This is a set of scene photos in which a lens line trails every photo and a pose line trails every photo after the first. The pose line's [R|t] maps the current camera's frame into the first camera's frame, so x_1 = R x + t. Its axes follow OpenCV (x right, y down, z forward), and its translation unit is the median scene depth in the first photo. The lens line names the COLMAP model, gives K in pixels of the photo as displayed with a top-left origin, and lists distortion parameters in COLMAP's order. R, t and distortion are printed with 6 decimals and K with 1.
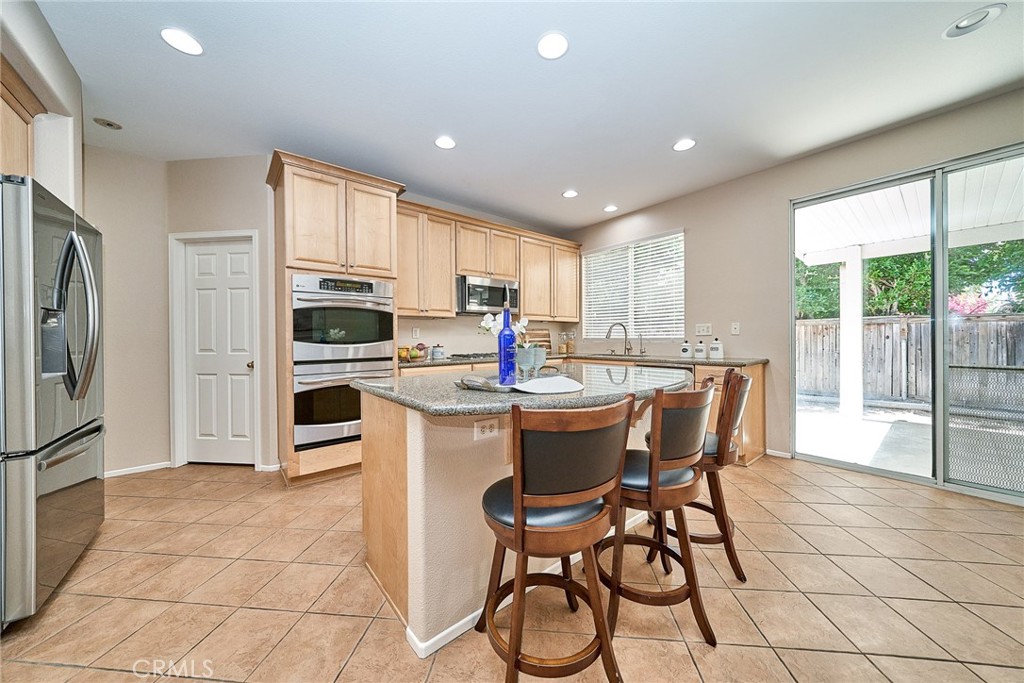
lens RADIAL K [[352.0, 0, 514.3], [0, 352.0, 339.8], [0, 0, 1]] dist [-0.000416, -0.000030]
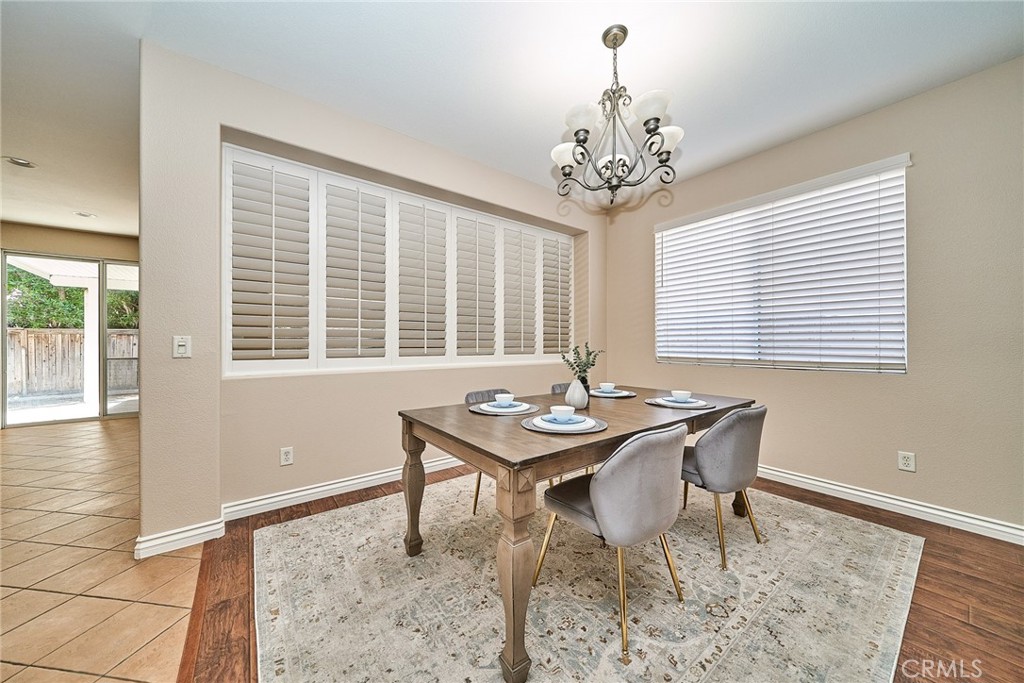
lens RADIAL K [[348.5, 0, 509.6], [0, 348.5, 343.4], [0, 0, 1]] dist [-0.000486, -0.000207]
pose [[0.041337, 0.006814, 0.999122, -0.701942], [0.005618, 0.999959, -0.007052, 0.018528], [-0.999129, 0.005905, 0.041297, -1.452048]]
